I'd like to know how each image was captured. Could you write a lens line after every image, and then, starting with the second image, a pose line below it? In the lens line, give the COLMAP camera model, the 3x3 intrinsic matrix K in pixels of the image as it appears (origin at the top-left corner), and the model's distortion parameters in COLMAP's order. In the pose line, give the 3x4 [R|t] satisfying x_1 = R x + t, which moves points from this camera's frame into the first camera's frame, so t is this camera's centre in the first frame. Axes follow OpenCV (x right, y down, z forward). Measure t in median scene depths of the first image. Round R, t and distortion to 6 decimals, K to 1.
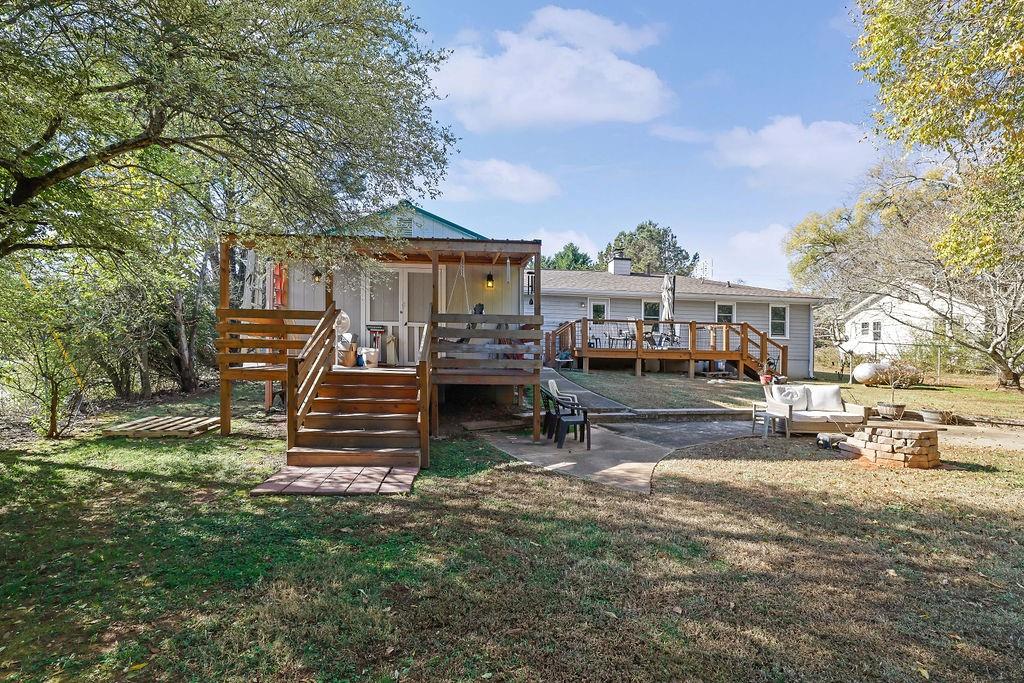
lens RADIAL K [[448.5, 0, 512.8], [0, 448.5, 344.4], [0, 0, 1]] dist [-0.052602, 0.018502]
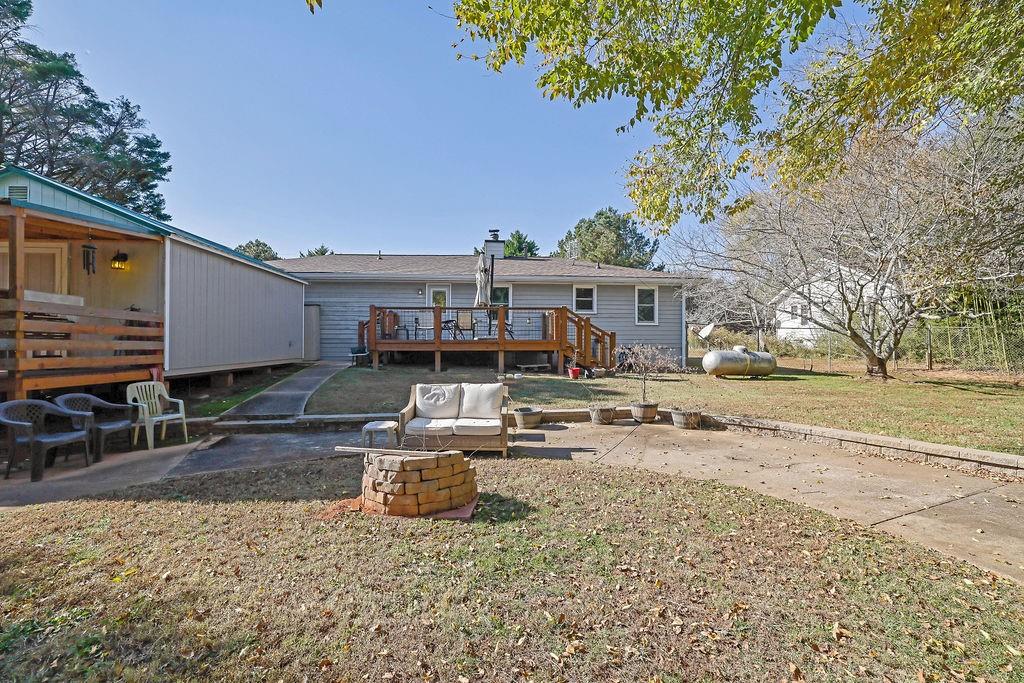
lens RADIAL K [[448.5, 0, 512.8], [0, 448.5, 344.4], [0, 0, 1]] dist [-0.052602, 0.018502]
pose [[0.999740, -0.022281, 0.004781, 0.411700], [0.022201, 0.999621, 0.016301, 0.007484], [-0.005142, -0.016190, 0.999856, 0.123454]]
